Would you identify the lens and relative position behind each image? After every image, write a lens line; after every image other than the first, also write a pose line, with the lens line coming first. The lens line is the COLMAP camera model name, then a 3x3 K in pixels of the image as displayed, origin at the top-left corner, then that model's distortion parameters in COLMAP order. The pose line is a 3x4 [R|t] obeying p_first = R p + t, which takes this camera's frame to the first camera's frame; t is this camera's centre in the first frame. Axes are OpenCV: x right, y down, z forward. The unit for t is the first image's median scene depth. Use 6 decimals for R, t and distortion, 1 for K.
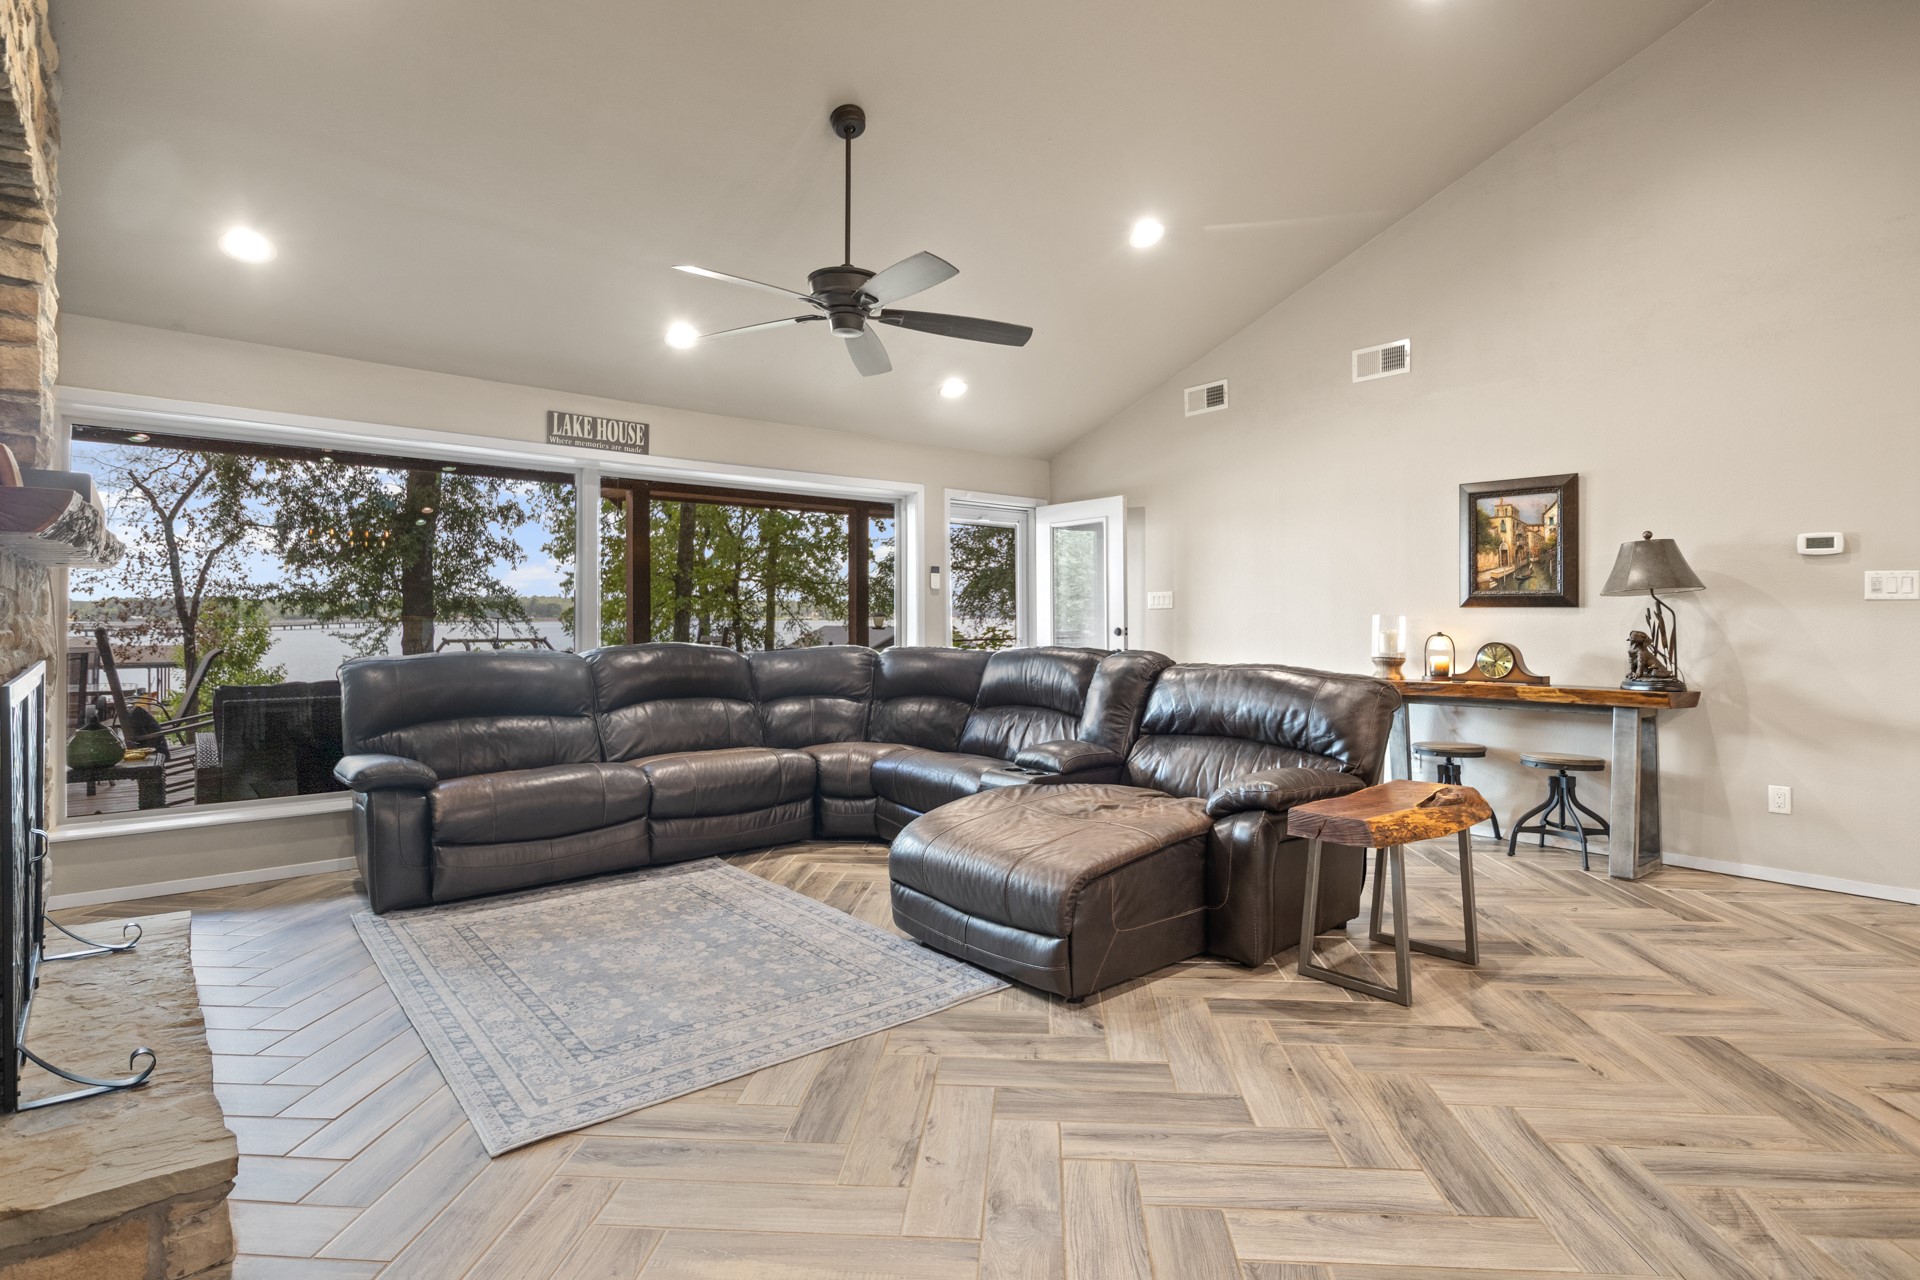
lens RADIAL K [[959.2, 0, 962.6], [0, 959.2, 616.5], [0, 0, 1]] dist [-0.014365, -0.001116]
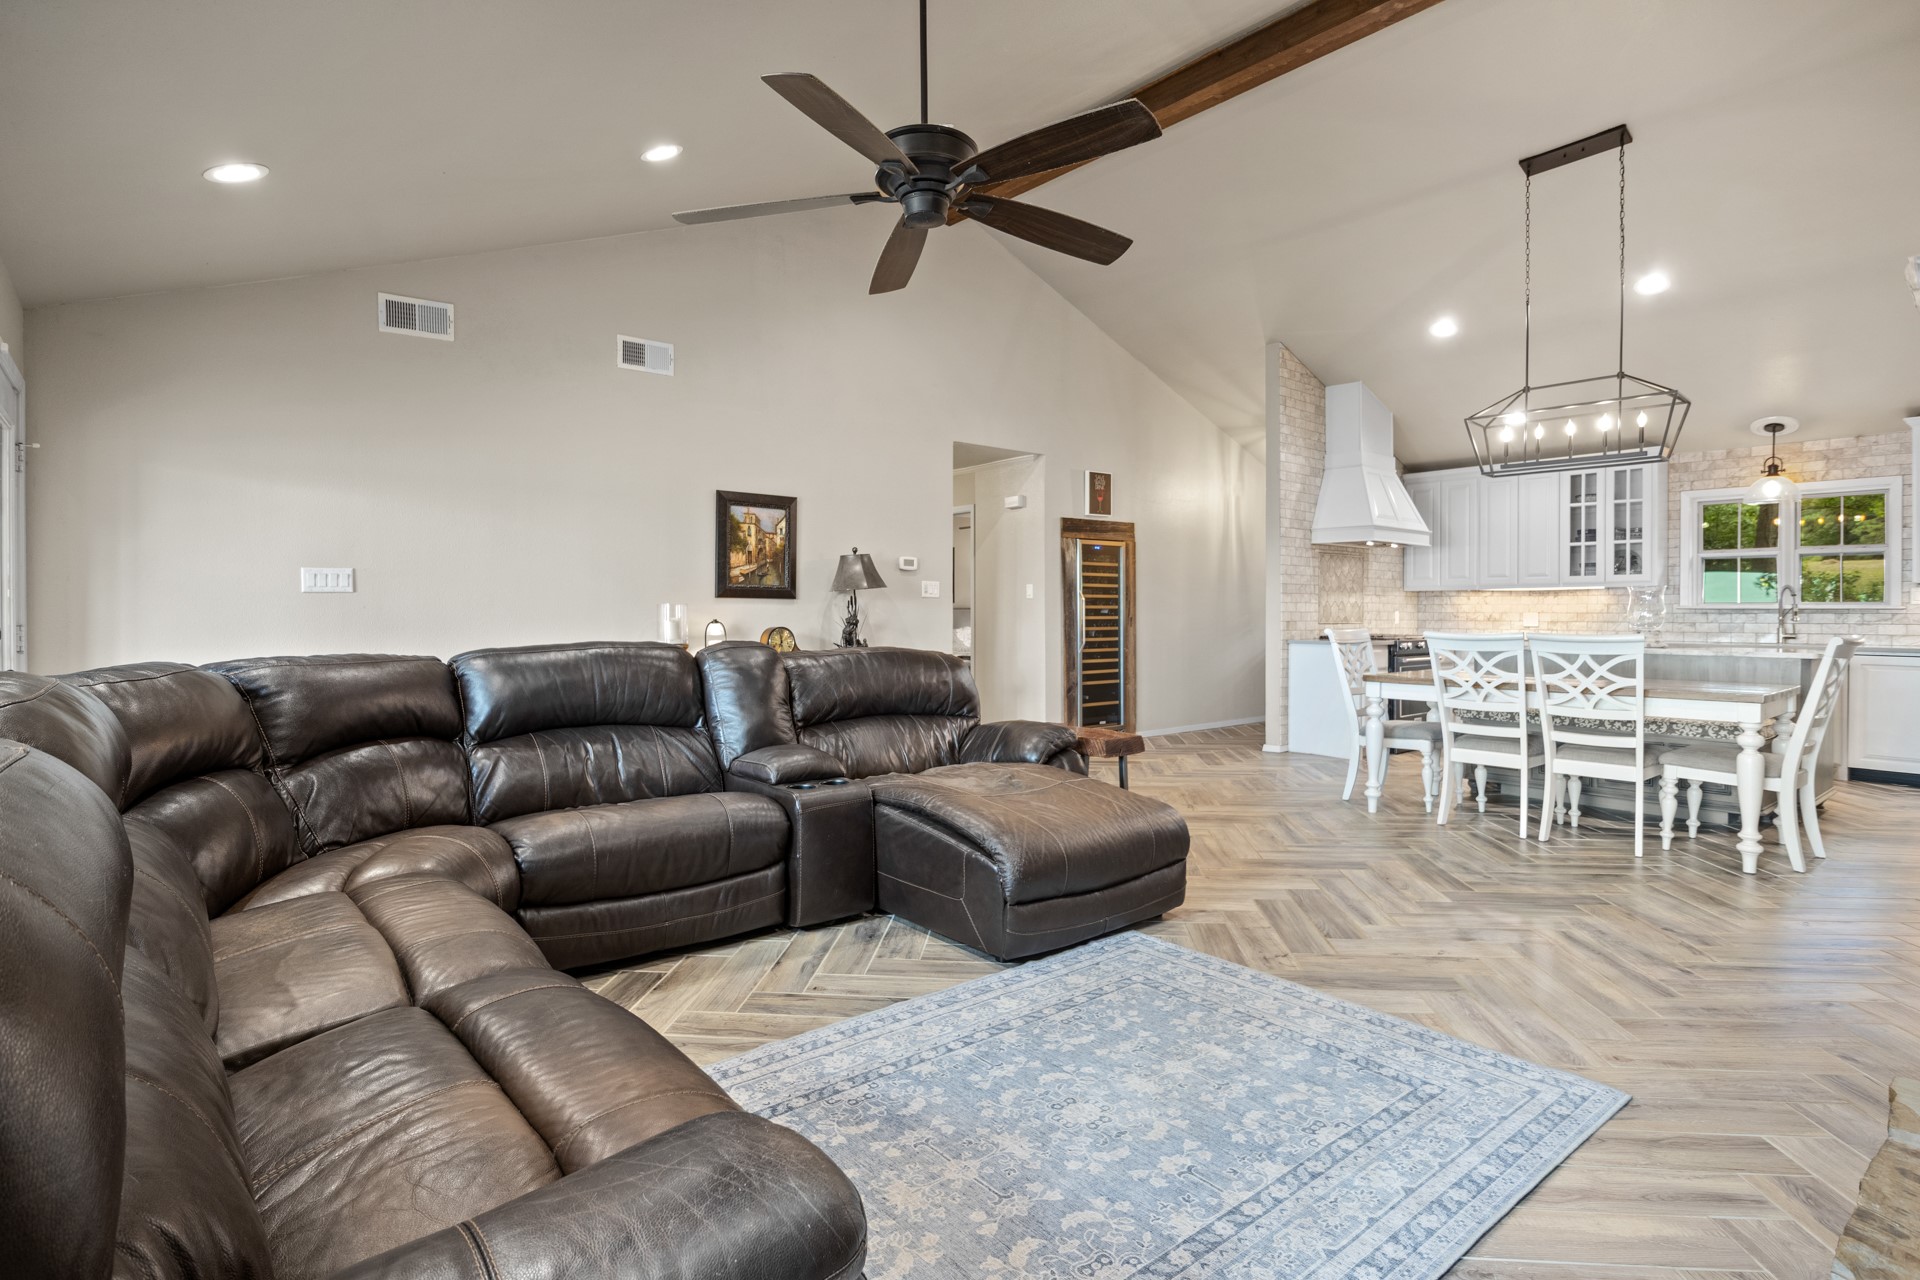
lens RADIAL K [[959.2, 0, 962.6], [0, 959.2, 616.5], [0, 0, 1]] dist [-0.014365, -0.001116]
pose [[0.016514, -0.004498, 0.999854, -0.665103], [-0.003563, 0.999983, 0.004558, 0.007383], [-0.999857, -0.003638, 0.016497, 0.731781]]
